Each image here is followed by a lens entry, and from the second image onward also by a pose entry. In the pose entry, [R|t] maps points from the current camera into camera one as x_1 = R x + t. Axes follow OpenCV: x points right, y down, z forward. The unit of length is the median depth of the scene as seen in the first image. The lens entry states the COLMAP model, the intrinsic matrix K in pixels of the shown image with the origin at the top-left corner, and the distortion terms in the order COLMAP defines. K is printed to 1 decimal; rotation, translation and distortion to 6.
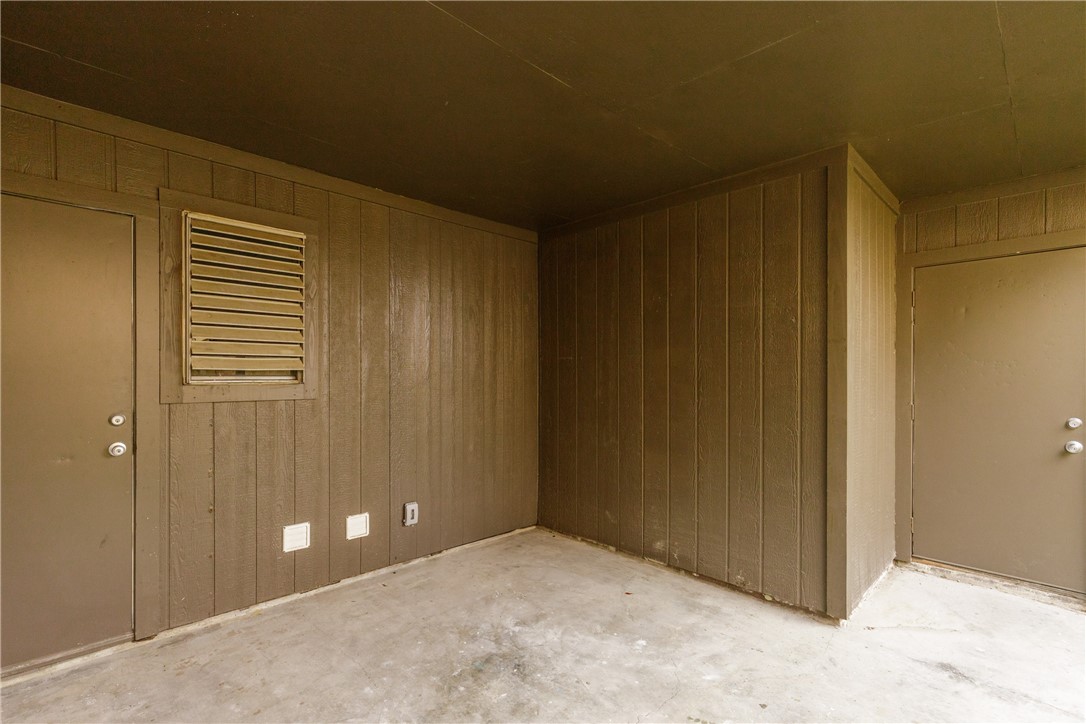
lens RADIAL K [[496.3, 0, 535.8], [0, 496.3, 368.6], [0, 0, 1]] dist [0.009941, -0.001765]
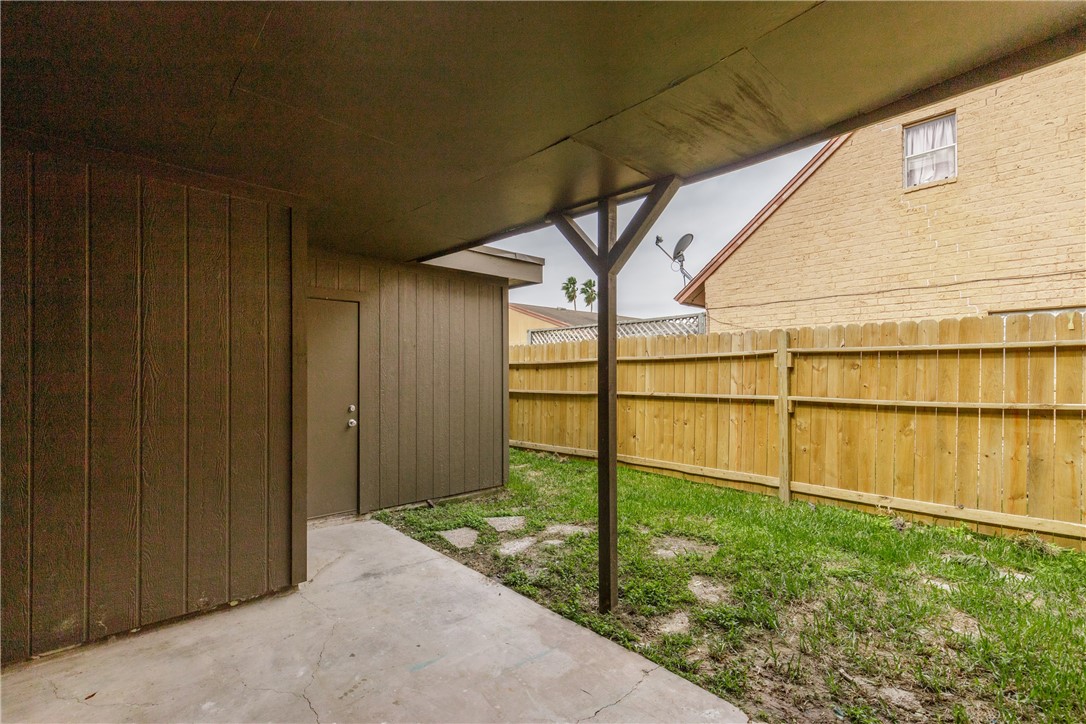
lens RADIAL K [[496.3, 0, 535.8], [0, 496.3, 370.0], [0, 0, 1]] dist [0.009941, -0.001765]
pose [[0.030170, 0.001225, 0.999544, -0.533400], [-0.011231, 0.999937, -0.000886, -0.017023], [-0.999482, -0.011199, 0.030182, 0.374791]]
